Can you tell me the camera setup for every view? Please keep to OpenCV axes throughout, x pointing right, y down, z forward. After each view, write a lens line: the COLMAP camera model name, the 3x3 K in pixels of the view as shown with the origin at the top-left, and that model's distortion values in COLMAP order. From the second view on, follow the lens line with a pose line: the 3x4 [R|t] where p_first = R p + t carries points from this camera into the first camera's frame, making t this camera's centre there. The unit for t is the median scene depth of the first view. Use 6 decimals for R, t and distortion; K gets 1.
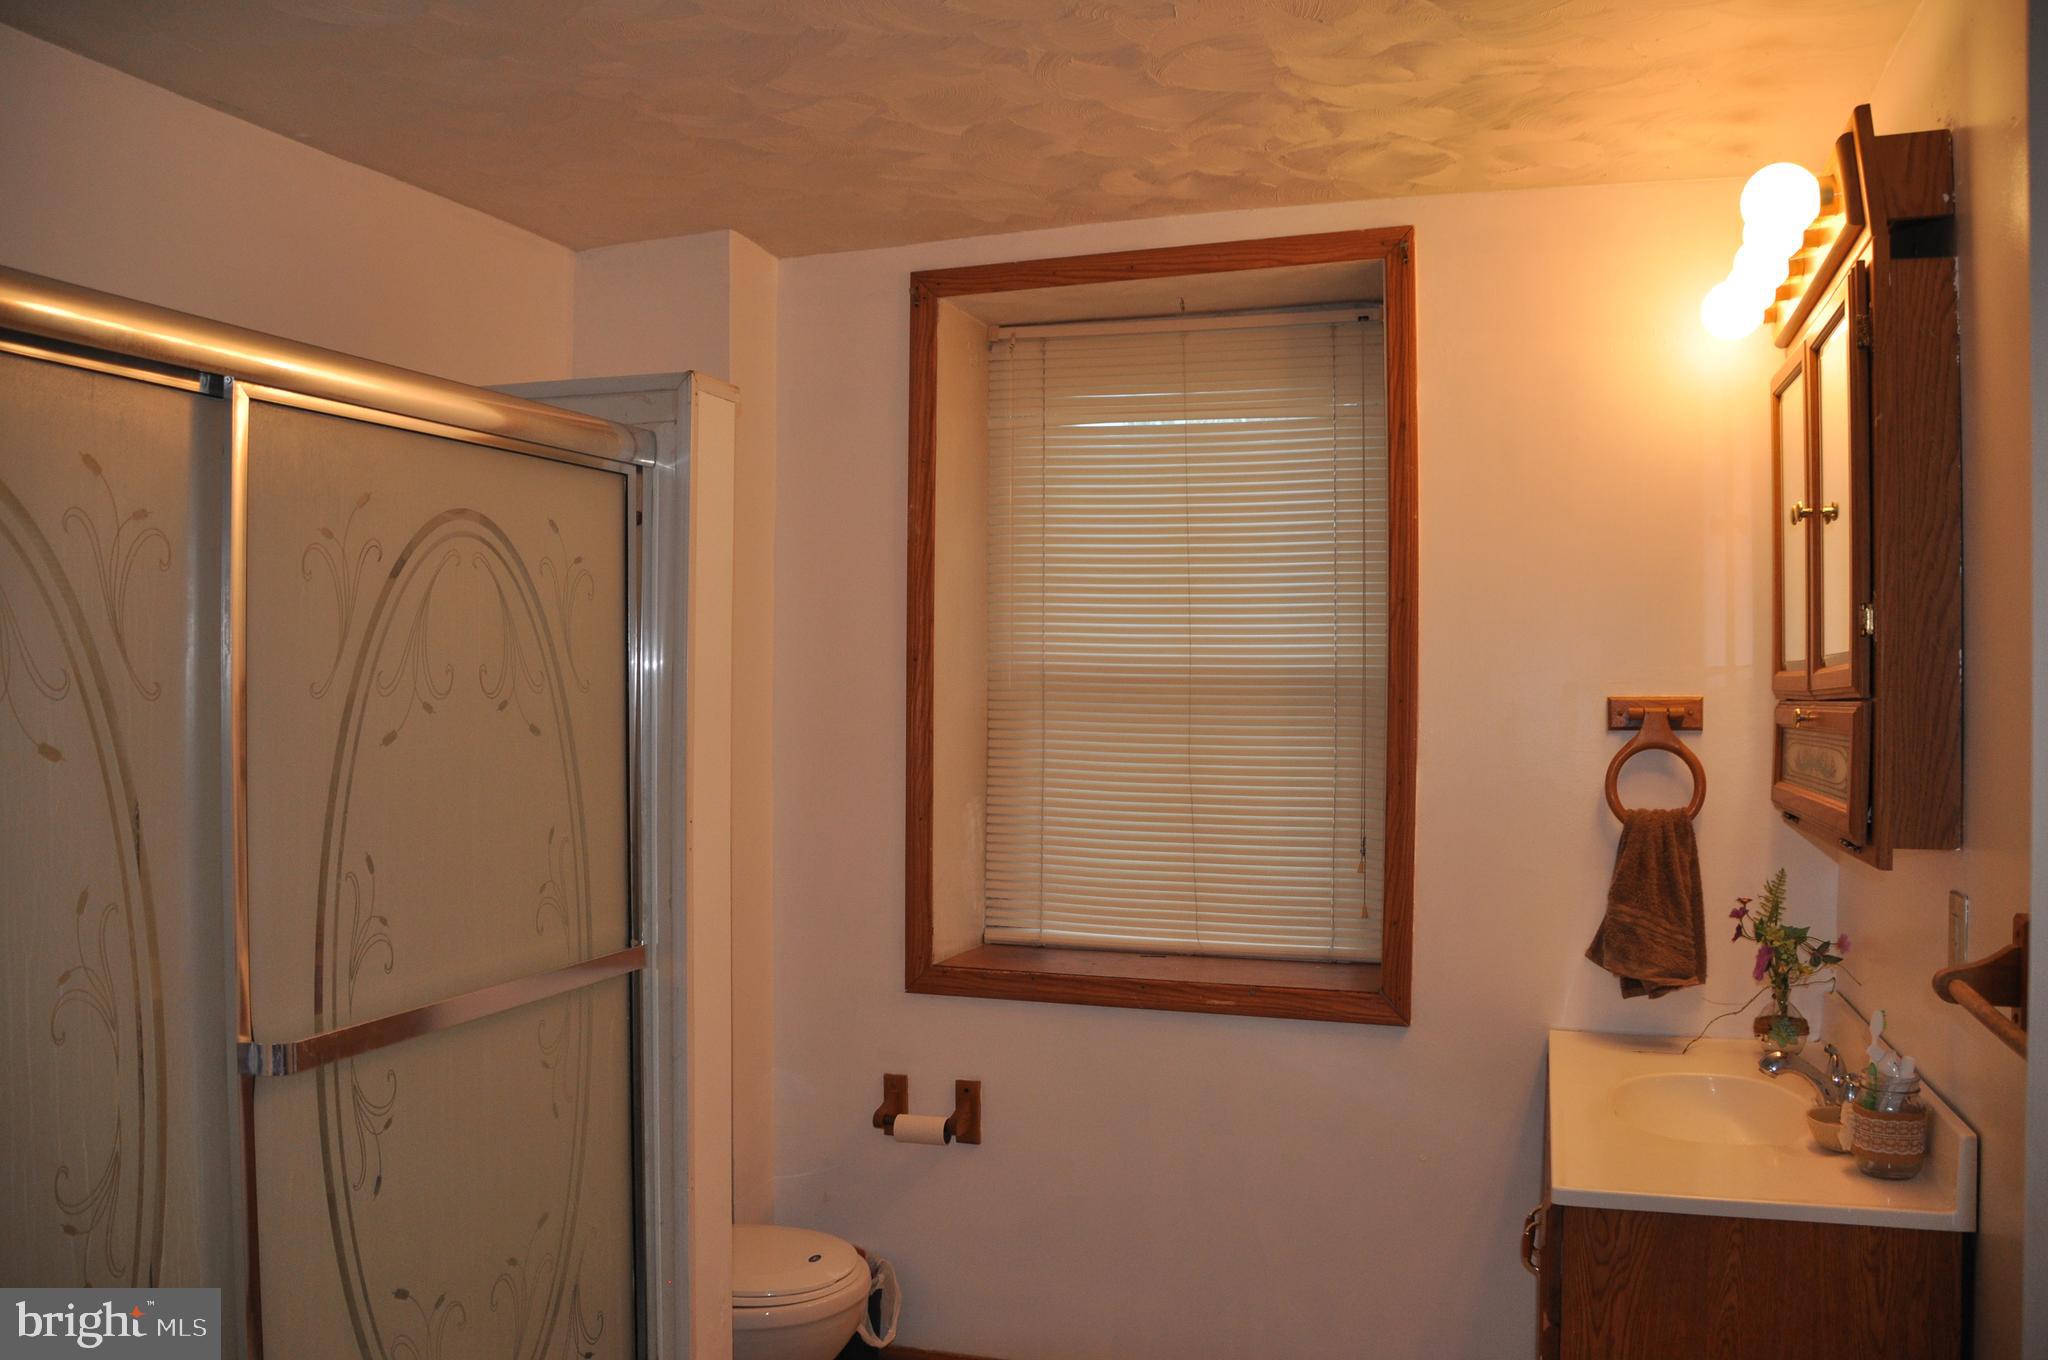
lens RADIAL K [[1626.7, 0, 1021.9], [0, 1626.7, 676.6], [0, 0, 1]] dist [-0.101450, 0.005311]
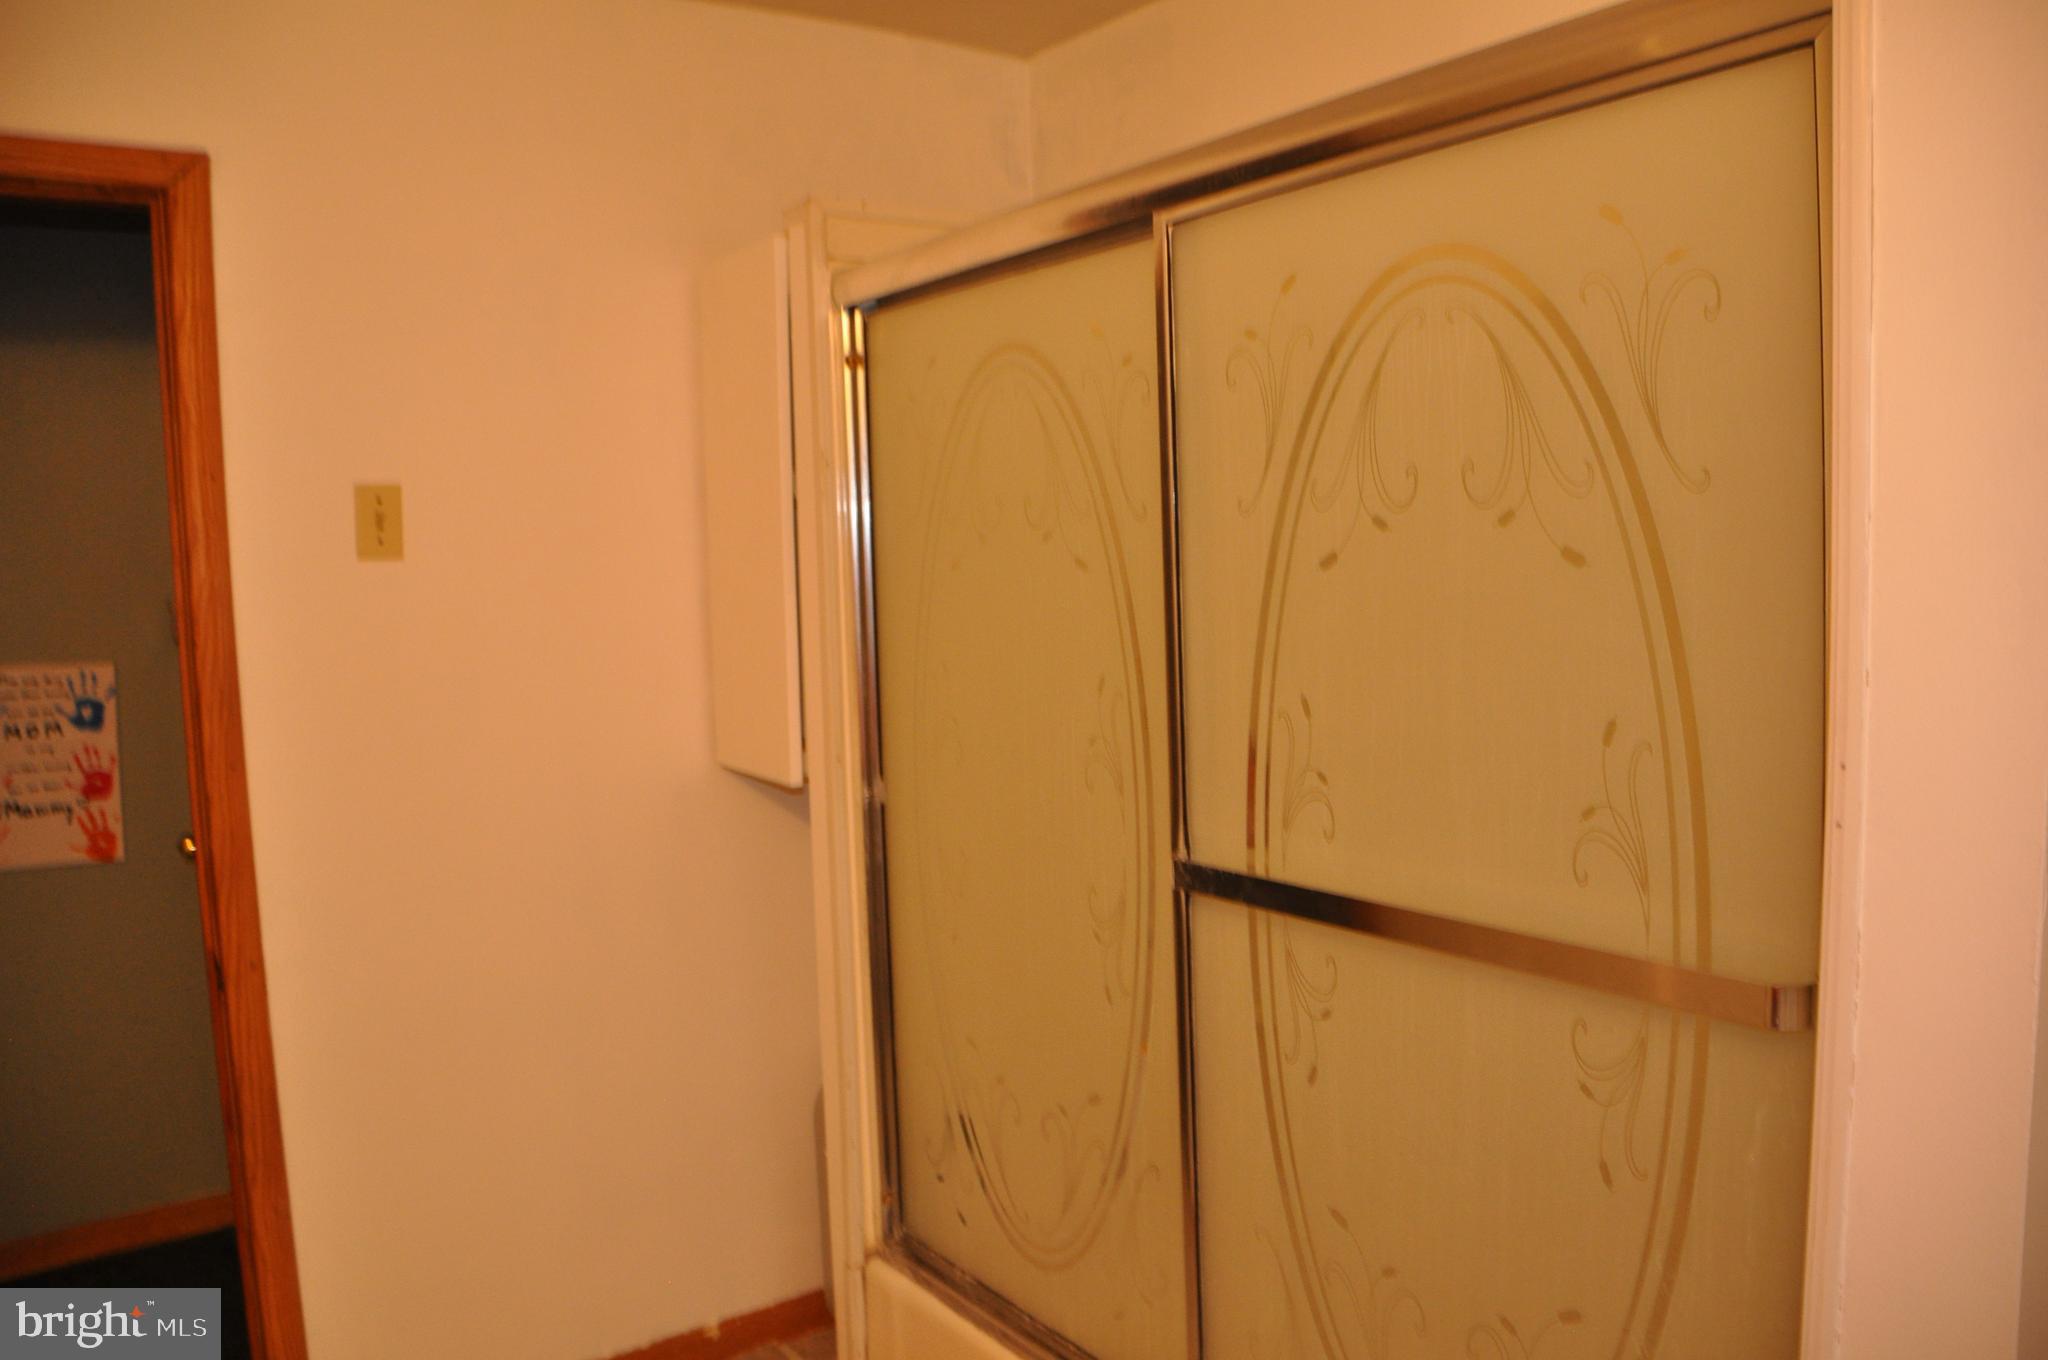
lens RADIAL K [[1626.7, 0, 1023.5], [0, 1626.7, 674.9], [0, 0, 1]] dist [-0.101450, 0.005311]
pose [[0.850990, 0.025337, -0.524570, -0.086806], [0.035430, 0.993790, 0.105477, 0.003199], [0.523985, -0.108346, 0.844808, 0.200529]]
